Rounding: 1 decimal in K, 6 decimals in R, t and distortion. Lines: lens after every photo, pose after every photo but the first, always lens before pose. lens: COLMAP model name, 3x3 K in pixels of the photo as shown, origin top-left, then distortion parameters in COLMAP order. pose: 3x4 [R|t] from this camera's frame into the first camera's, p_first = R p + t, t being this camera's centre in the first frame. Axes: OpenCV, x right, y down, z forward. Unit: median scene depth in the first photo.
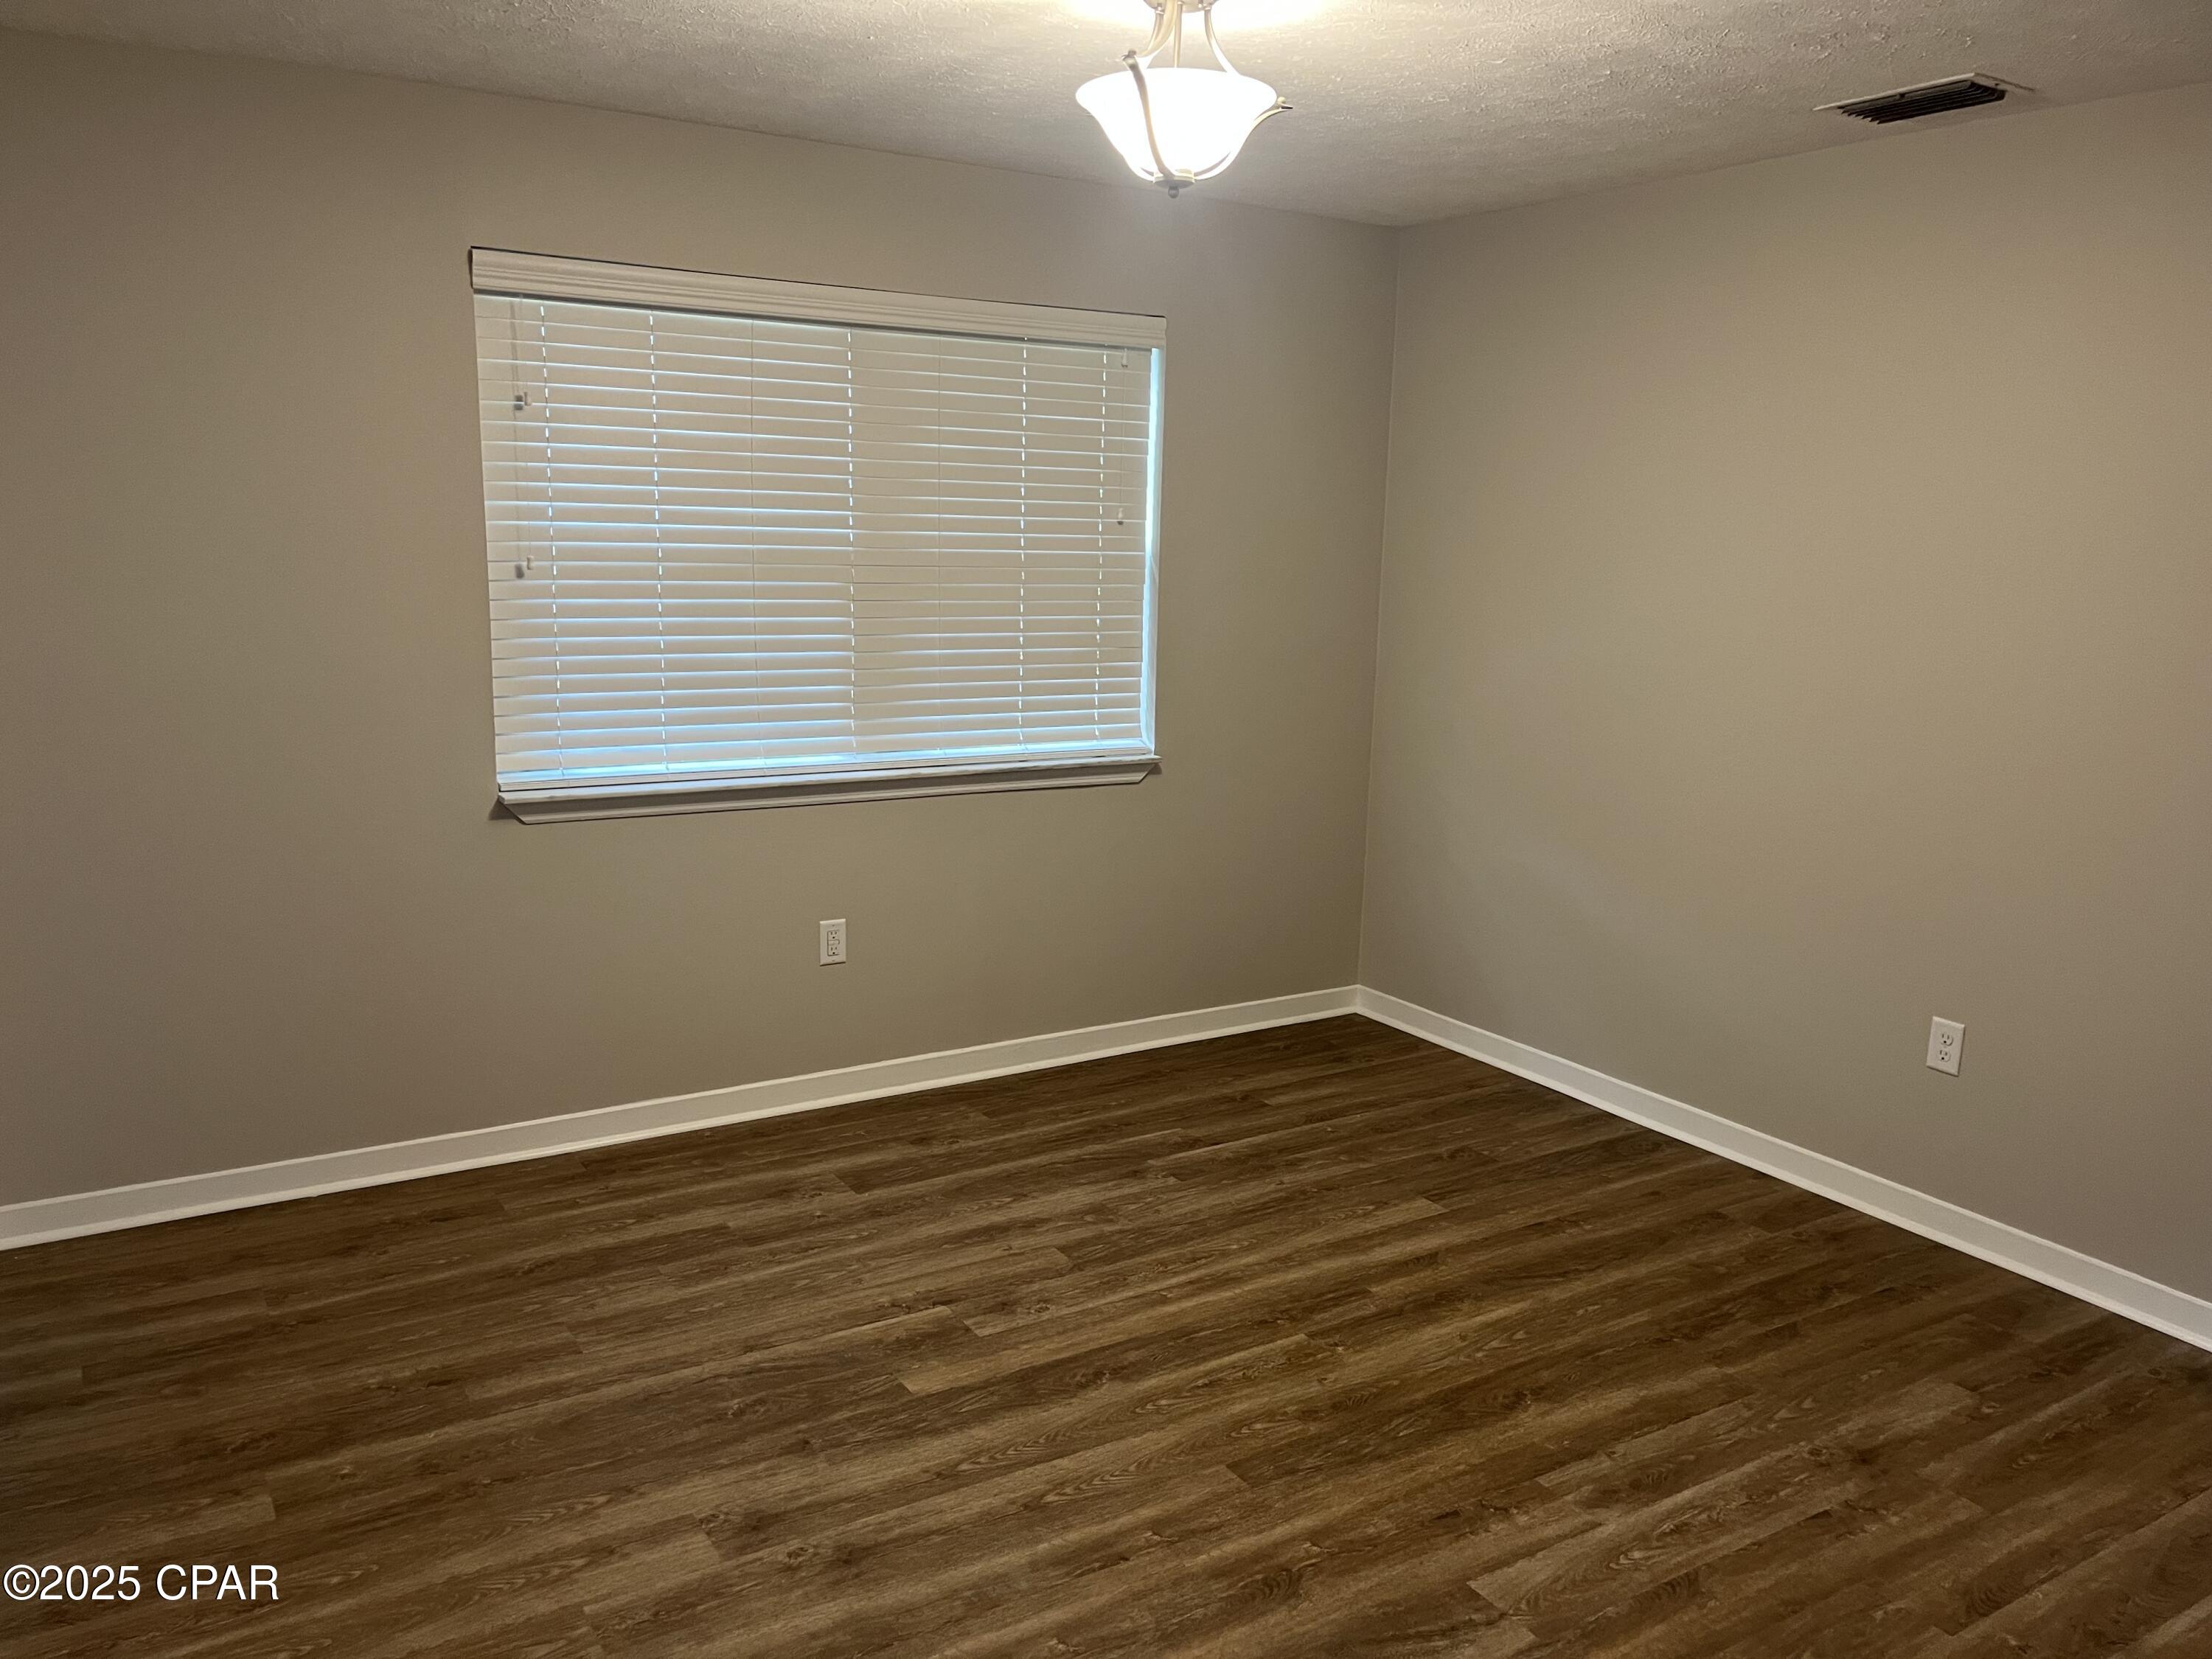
lens RADIAL K [[1678.0, 0, 1106.6], [0, 1678.0, 828.8], [0, 0, 1]] dist [0.058108, -0.042408]
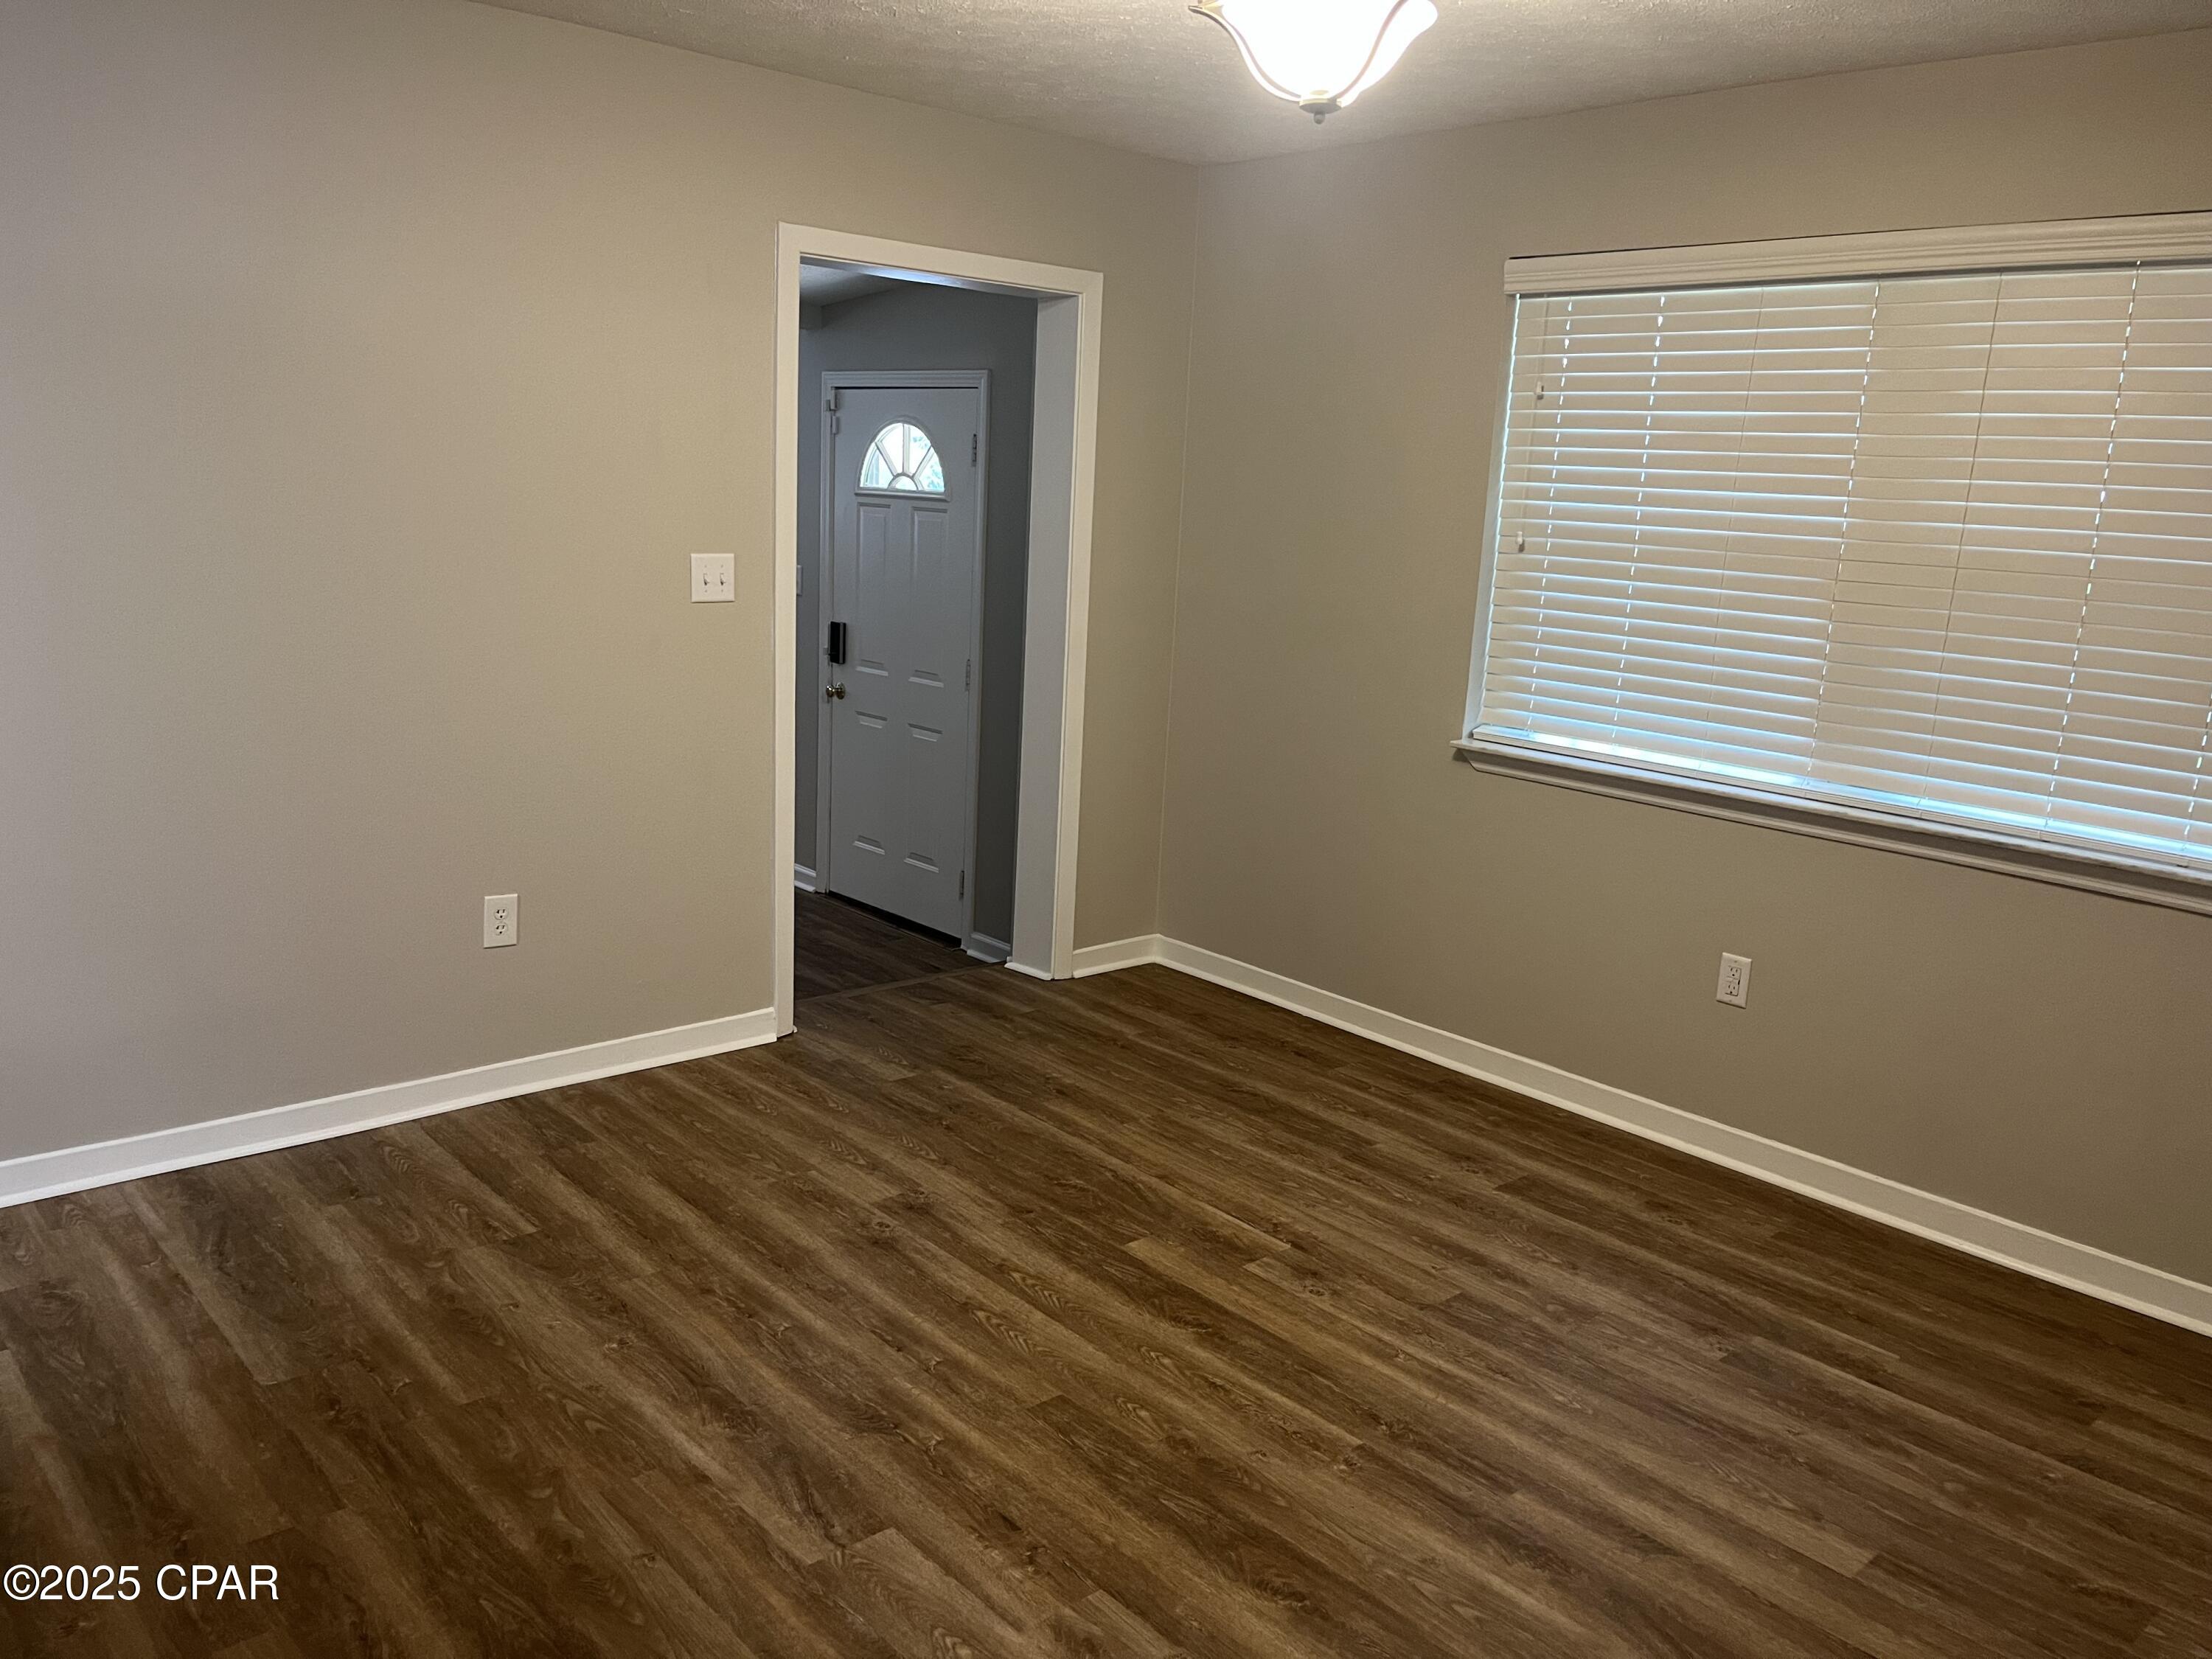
lens RADIAL K [[1678.0, 0, 1100.5], [0, 1678.0, 829.6], [0, 0, 1]] dist [0.058108, -0.042408]
pose [[0.184019, 0.189790, -0.964426, 0.757612], [-0.228105, 0.962641, 0.145915, -0.077064], [0.956088, 0.193139, 0.220436, 0.568141]]
